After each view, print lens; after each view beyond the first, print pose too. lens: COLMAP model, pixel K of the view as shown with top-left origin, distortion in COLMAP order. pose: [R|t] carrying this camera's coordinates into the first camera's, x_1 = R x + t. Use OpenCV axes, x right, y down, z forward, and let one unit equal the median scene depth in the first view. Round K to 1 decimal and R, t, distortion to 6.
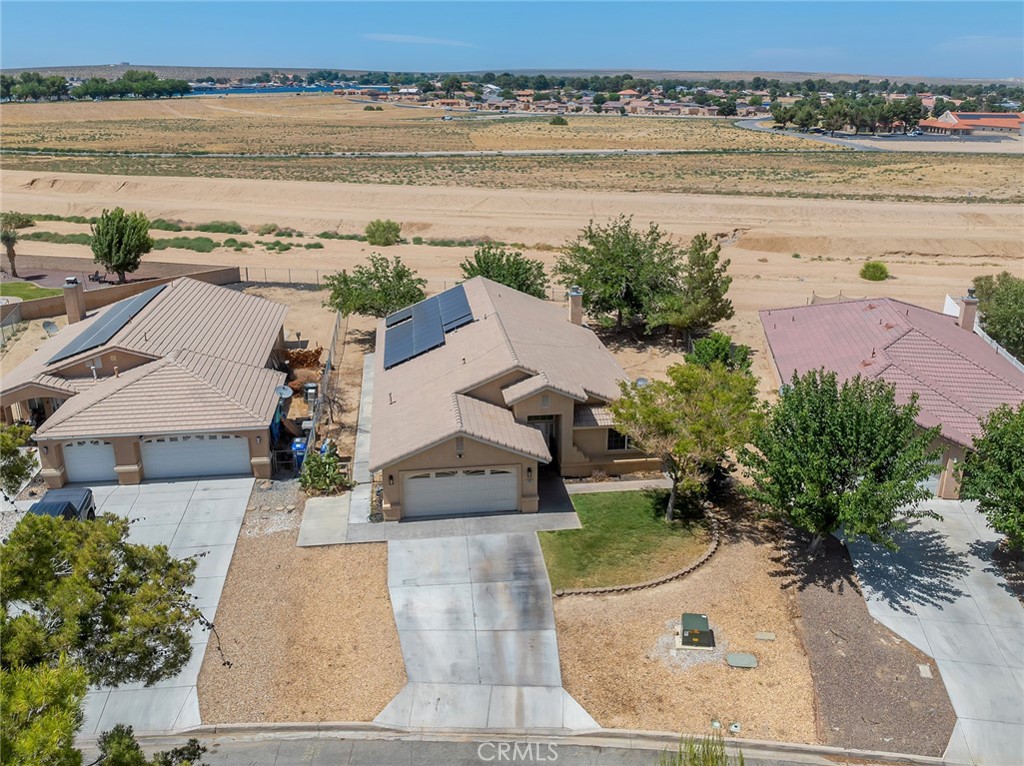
lens RADIAL K [[870.5, 0, 529.2], [0, 870.5, 381.5], [0, 0, 1]] dist [-0.048848, 0.000788]
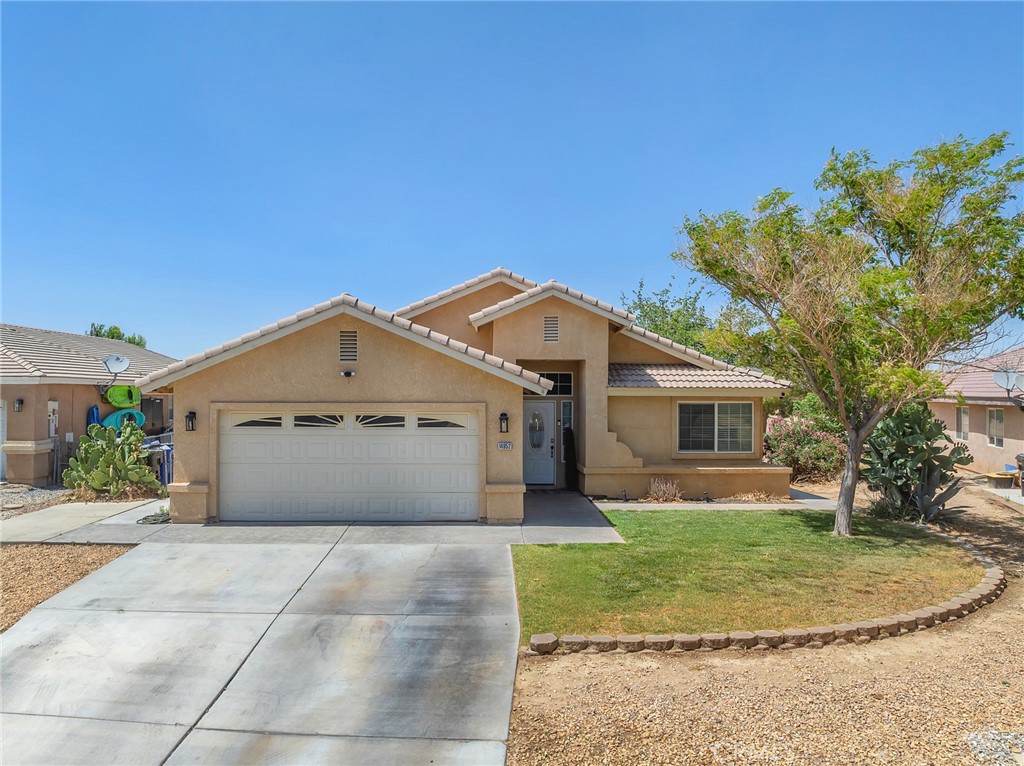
lens RADIAL K [[763.8, 0, 512.0], [0, 763.8, 383.0], [0, 0, 1]] dist [-0.047777, 0.009902]
pose [[0.994651, 0.001207, -0.103281, 0.048904], [-0.036390, 0.939914, -0.339466, 0.239834], [0.096666, 0.341409, 0.934931, 0.699683]]
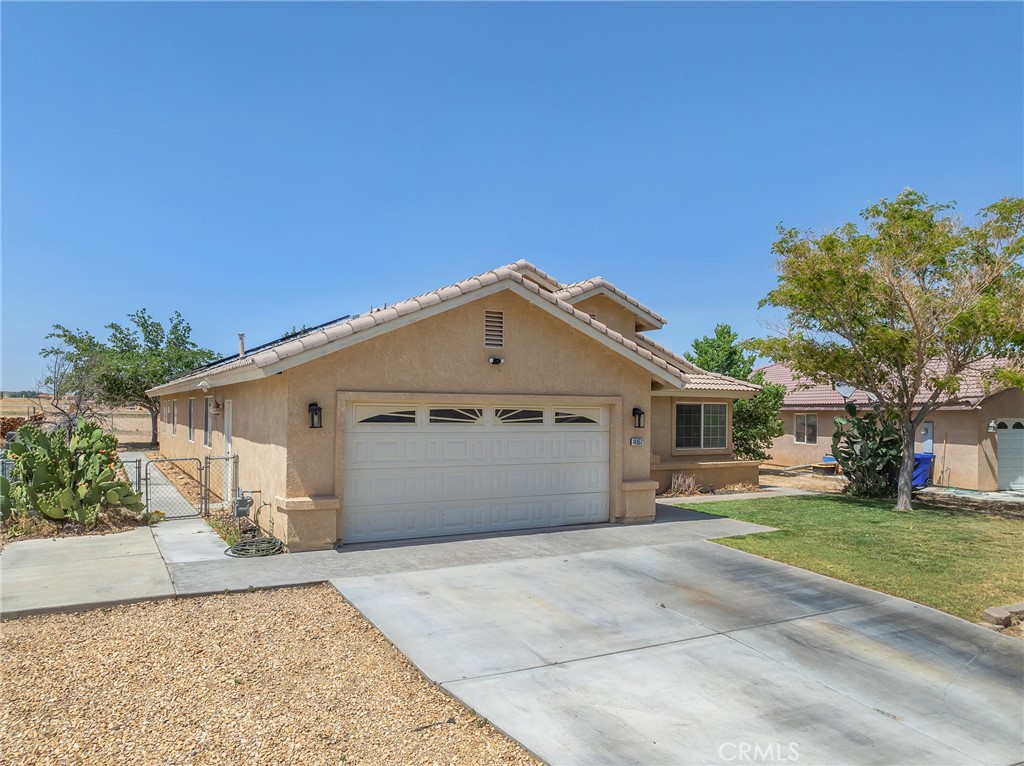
lens RADIAL K [[724.5, 0, 512.0], [0, 724.5, 383.0], [0, 0, 1]] dist [-0.062368, 0.031491]
pose [[0.927367, 0.021824, 0.373517, -0.209466], [0.115985, 0.932352, -0.342444, 0.224204], [-0.355722, 0.360894, 0.862100, 0.787529]]
